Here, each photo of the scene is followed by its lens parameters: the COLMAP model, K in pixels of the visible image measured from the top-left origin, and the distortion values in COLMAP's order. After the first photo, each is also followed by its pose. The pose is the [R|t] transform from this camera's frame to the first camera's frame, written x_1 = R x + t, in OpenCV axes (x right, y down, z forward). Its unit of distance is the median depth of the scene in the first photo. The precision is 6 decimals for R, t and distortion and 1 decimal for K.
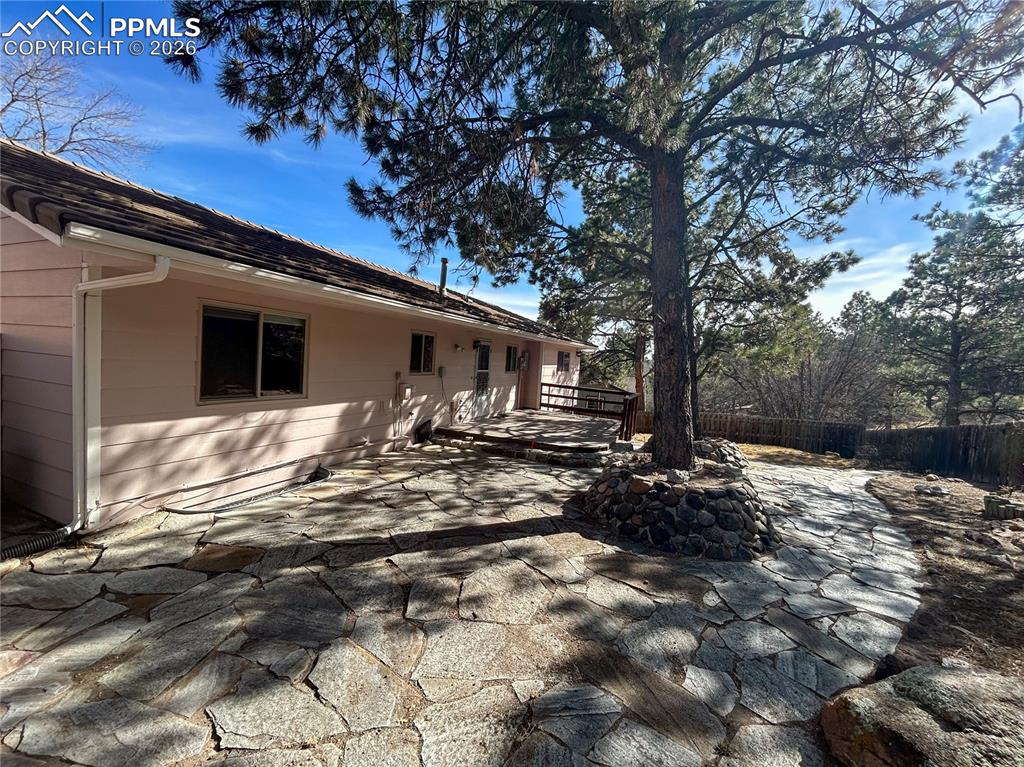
lens RADIAL K [[416.4, 0, 512.0], [0, 416.4, 383.5], [0, 0, 1]] dist [-0.001614, -0.000078]
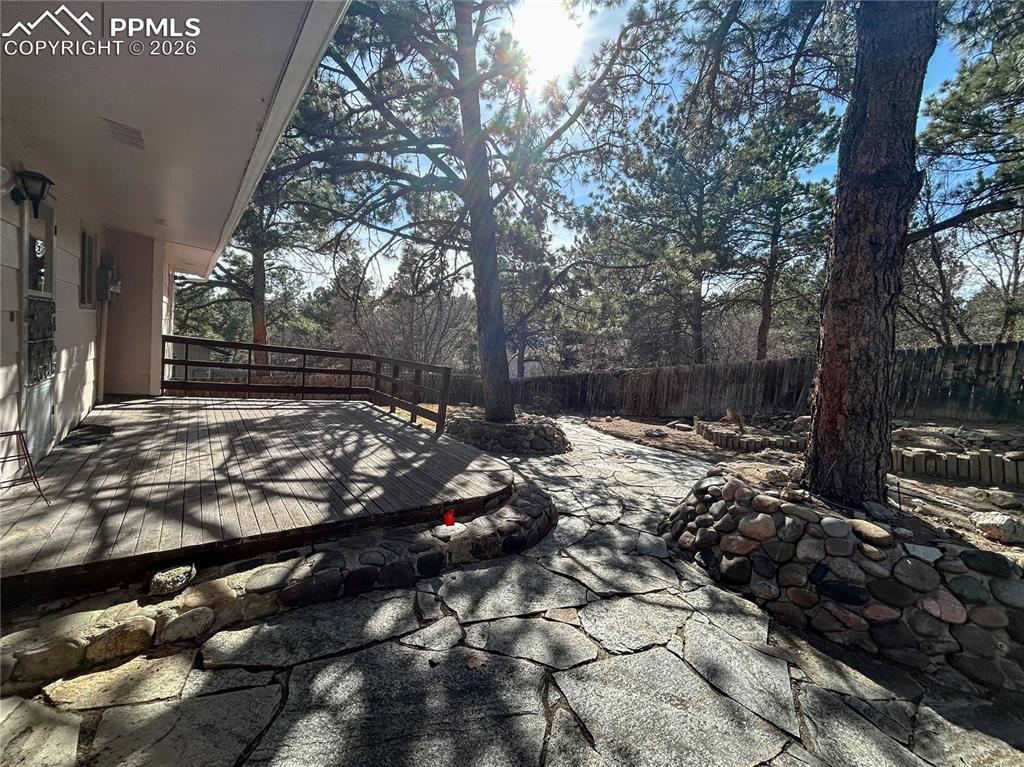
lens RADIAL K [[416.4, 0, 512.0], [0, 416.4, 383.5], [0, 0, 1]] dist [-0.001614, -0.000078]
pose [[0.497067, -0.085560, 0.863484, -0.280297], [-0.013582, 0.994238, 0.106334, -0.006094], [-0.867606, -0.064583, 0.493041, 1.009458]]
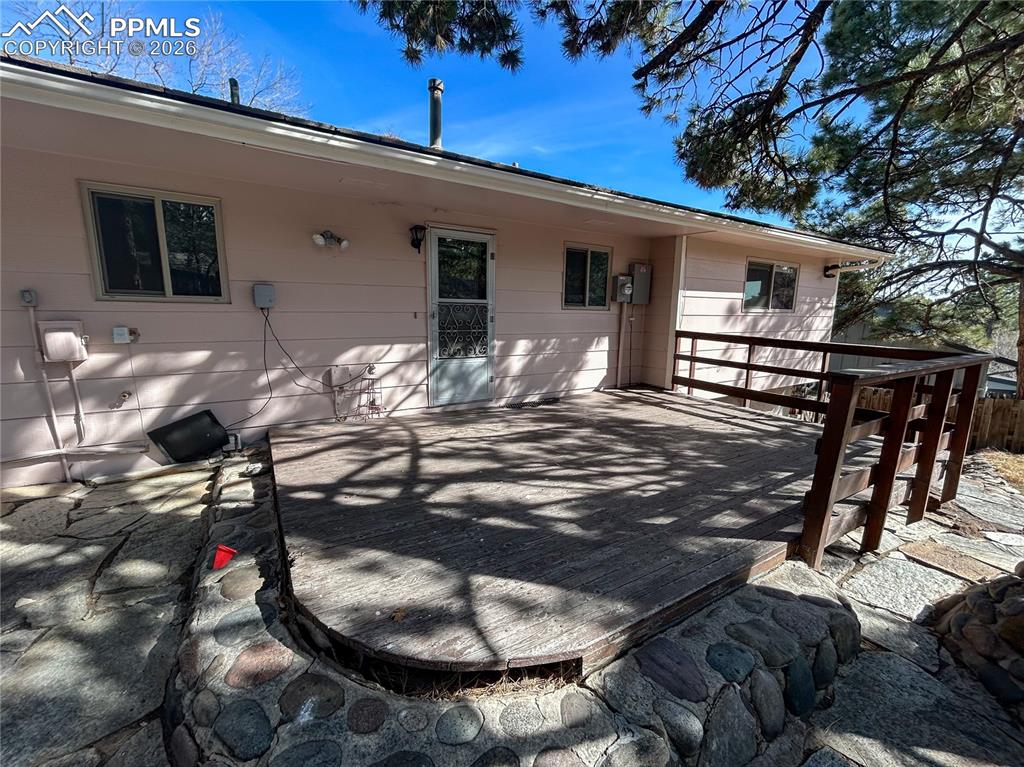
lens RADIAL K [[416.4, 0, 512.0], [0, 416.4, 383.5], [0, 0, 1]] dist [-0.001614, -0.000078]
pose [[0.812007, 0.045142, -0.581899, 0.408073], [0.003167, 0.996649, 0.081735, 0.037792], [0.583639, -0.068212, 0.809143, 1.166314]]
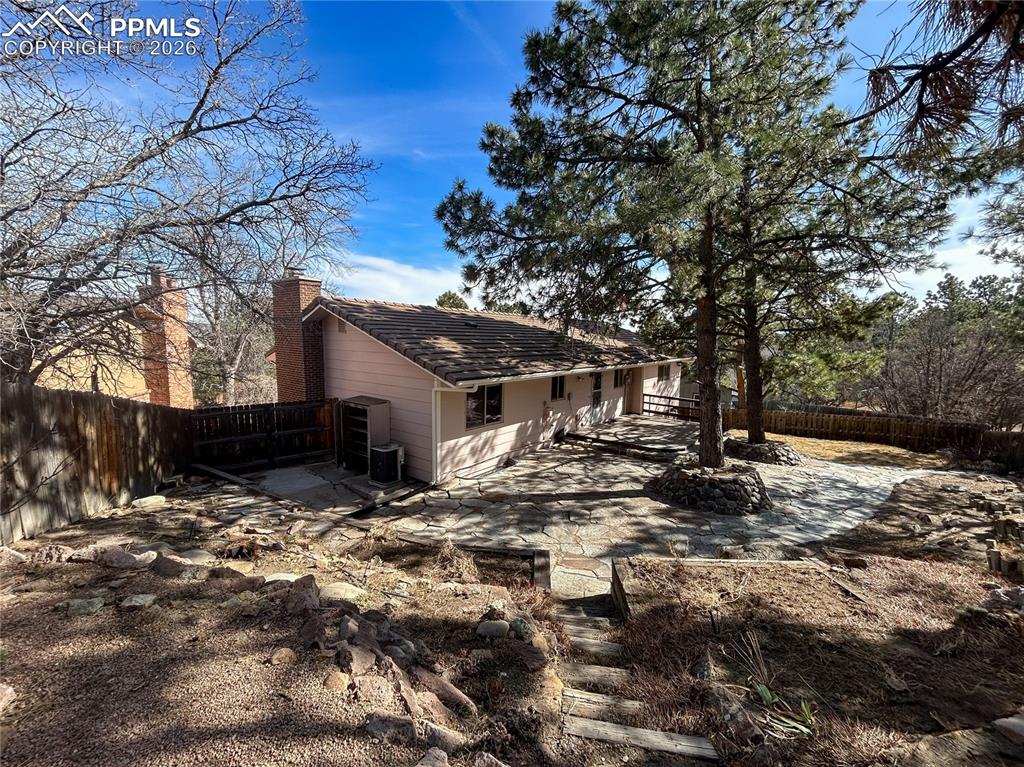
lens RADIAL K [[409.0, 0, 502.7], [0, 409.0, 384.5], [0, 0, 1]] dist [0.000524, -0.000005]
pose [[0.955900, -0.024955, -0.292632, 0.055001], [0.036356, 0.998774, 0.033586, -0.194444], [0.291435, -0.042744, 0.955635, -0.749663]]
